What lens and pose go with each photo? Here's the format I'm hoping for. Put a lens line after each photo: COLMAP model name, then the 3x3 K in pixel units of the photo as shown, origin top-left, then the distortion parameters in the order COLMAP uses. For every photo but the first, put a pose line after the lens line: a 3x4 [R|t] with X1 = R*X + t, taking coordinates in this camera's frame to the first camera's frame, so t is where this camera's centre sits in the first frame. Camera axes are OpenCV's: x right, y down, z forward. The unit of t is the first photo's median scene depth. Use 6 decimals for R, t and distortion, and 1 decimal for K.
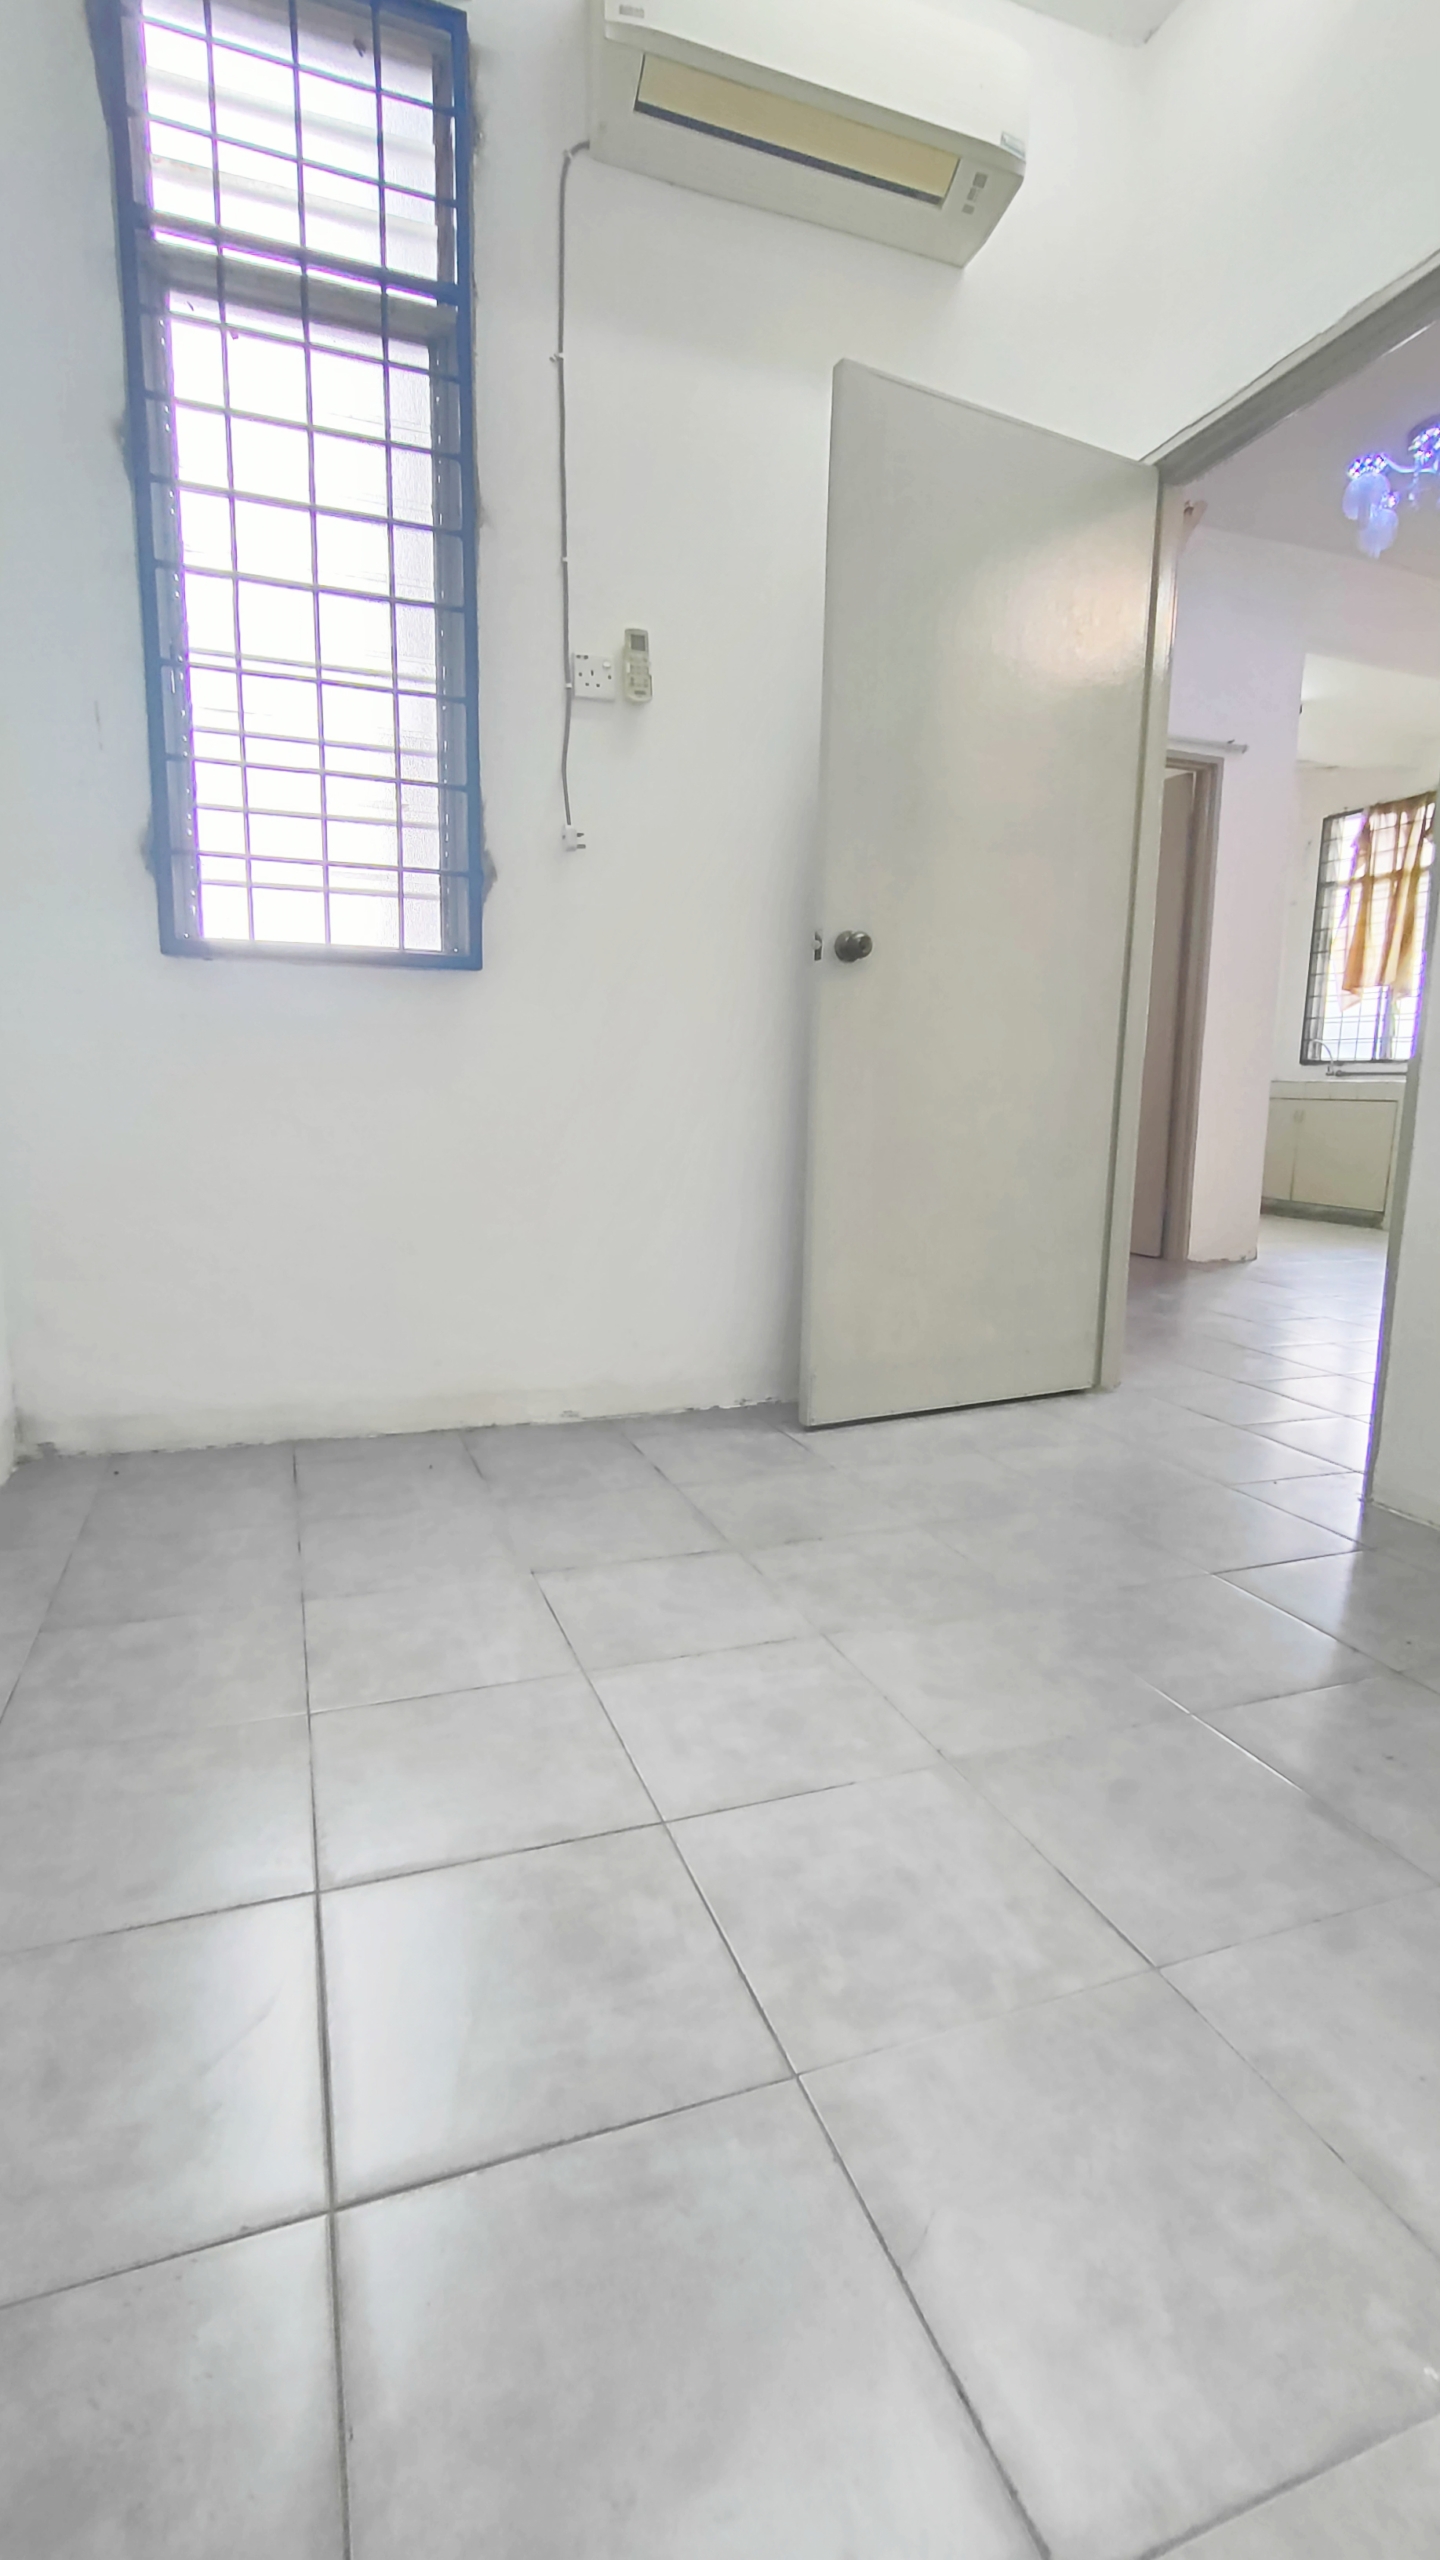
lens RADIAL K [[1202.6, 0, 720.0], [0, 1202.6, 1280.0], [0, 0, 1]] dist [0.003680, 0.000349]
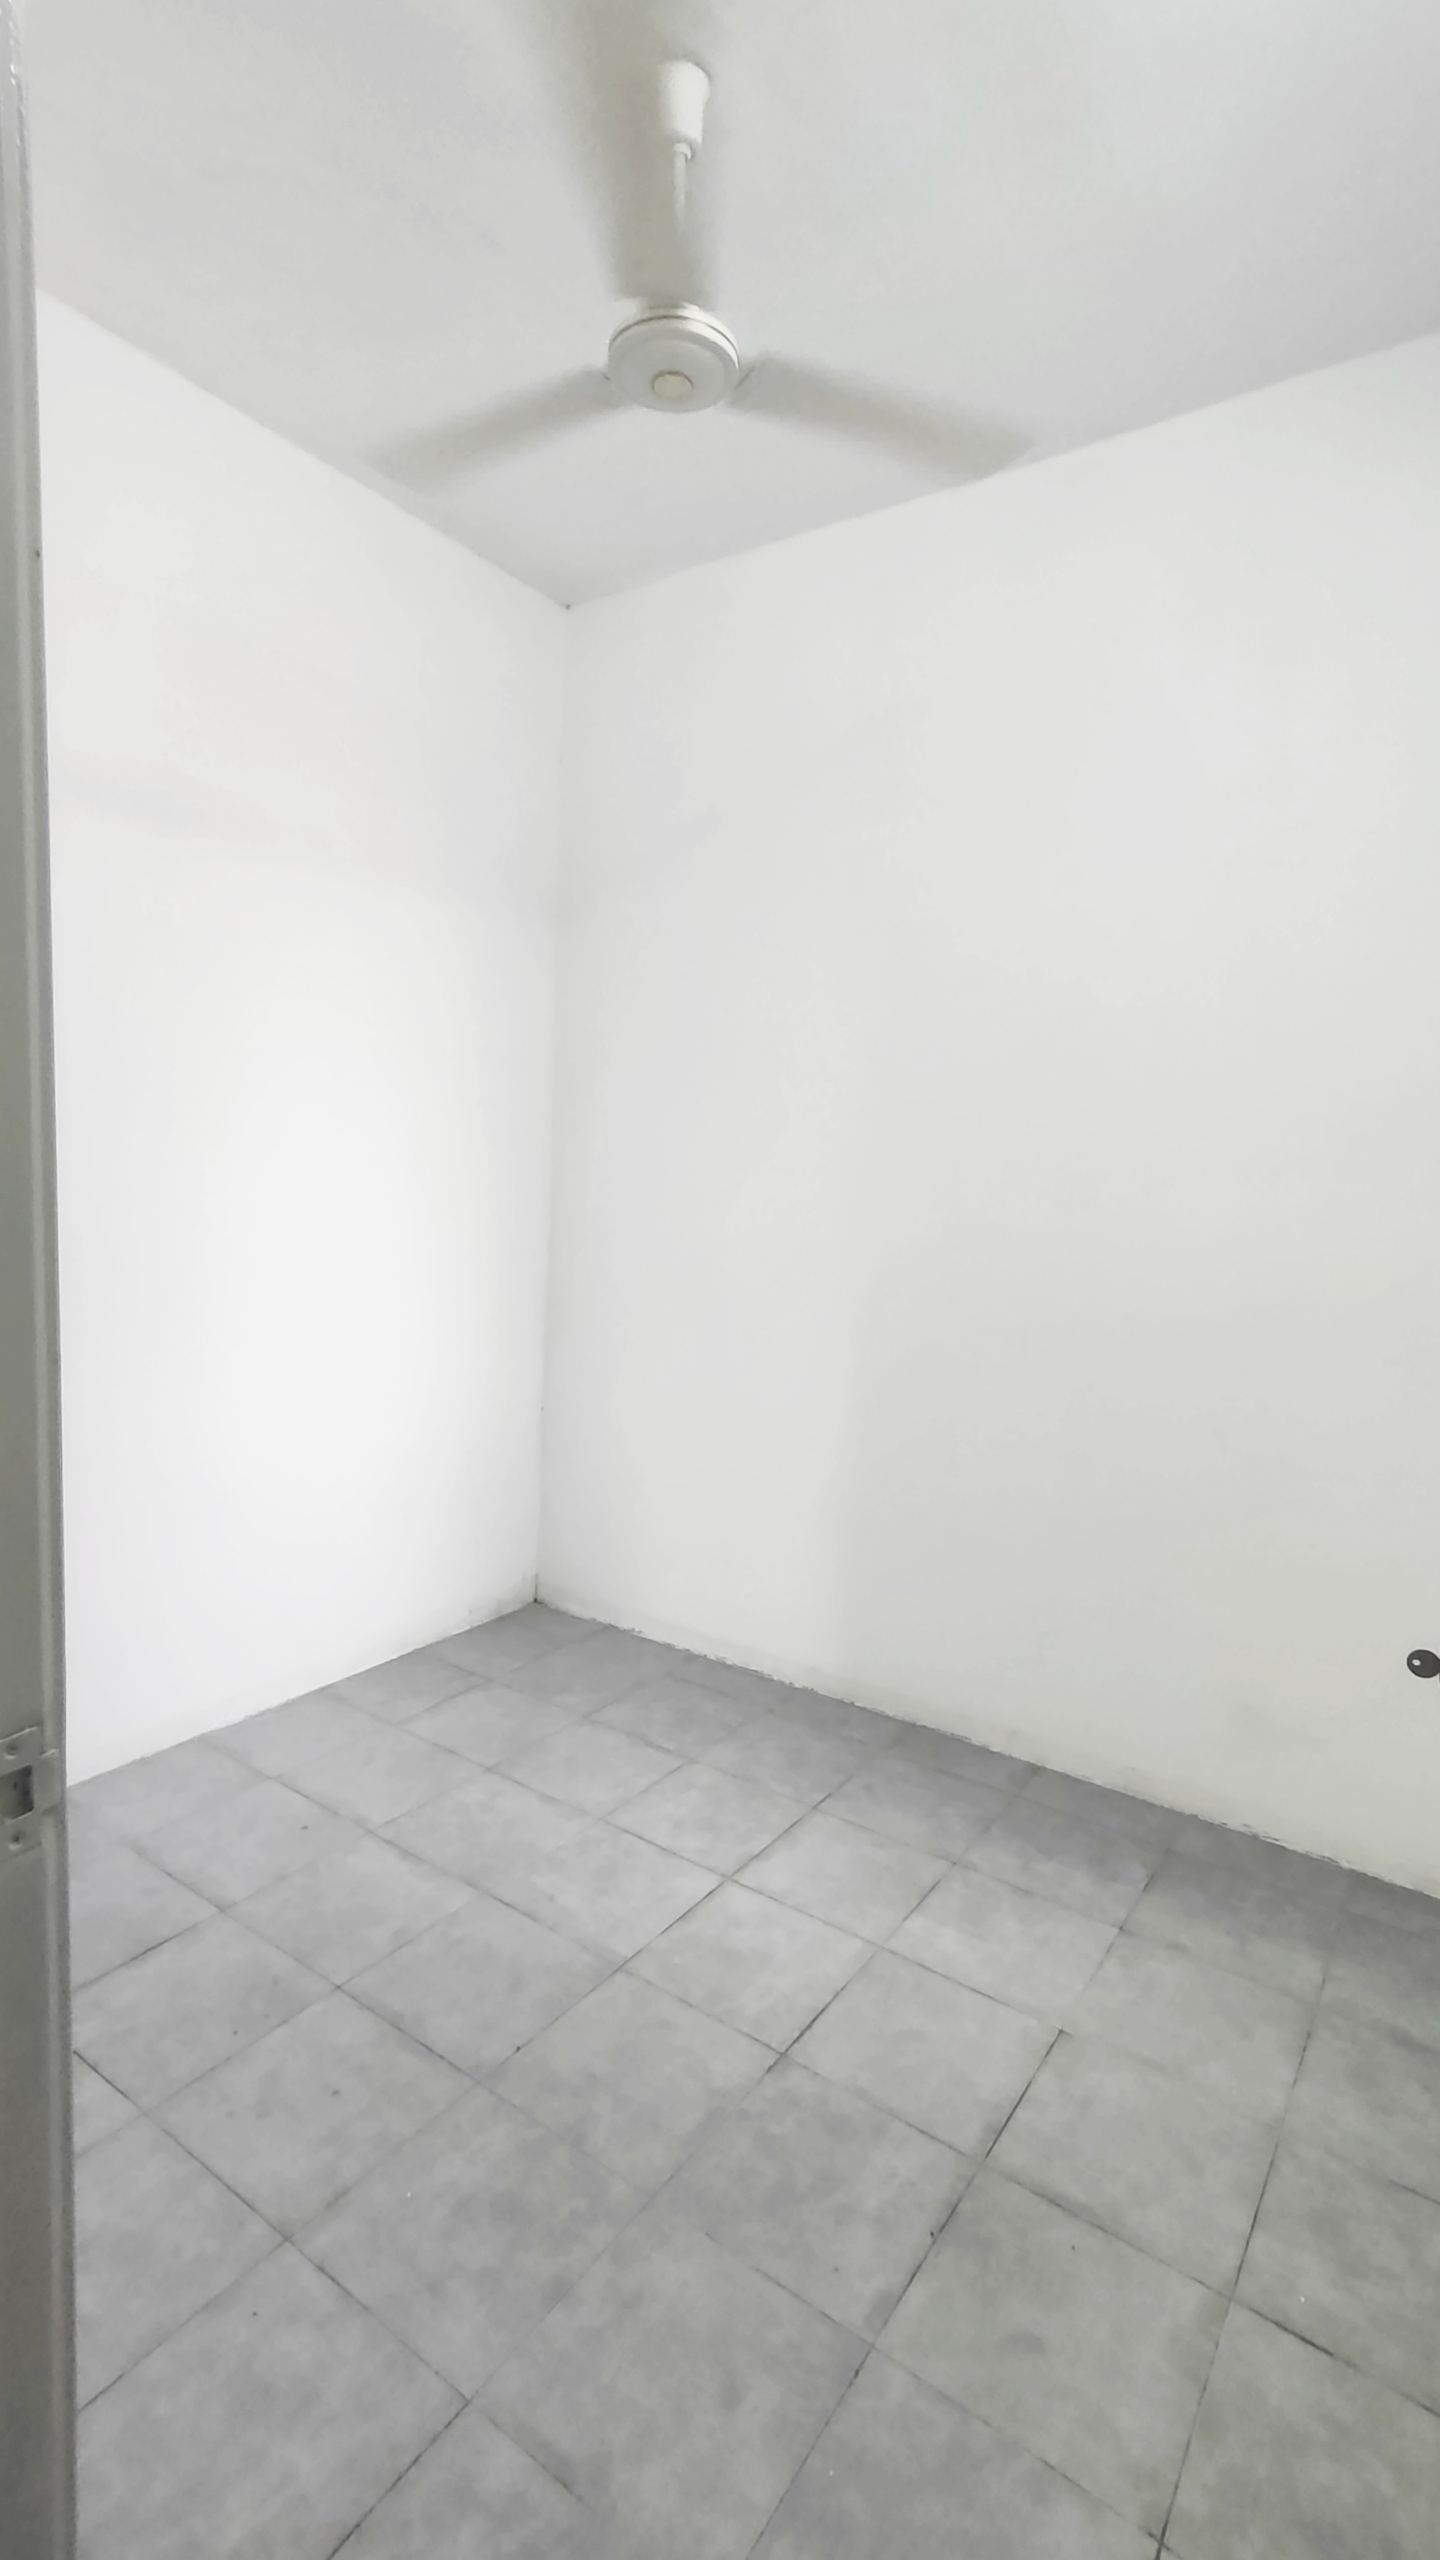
lens RADIAL K [[1202.6, 0, 720.0], [0, 1202.6, 1280.0], [0, 0, 1]] dist [0.003680, 0.000349]
pose [[-0.822483, 0.000793, -0.568789, 0.834764], [-0.139482, 0.969184, 0.203047, -0.686621], [0.551422, 0.246338, -0.797027, 1.801167]]
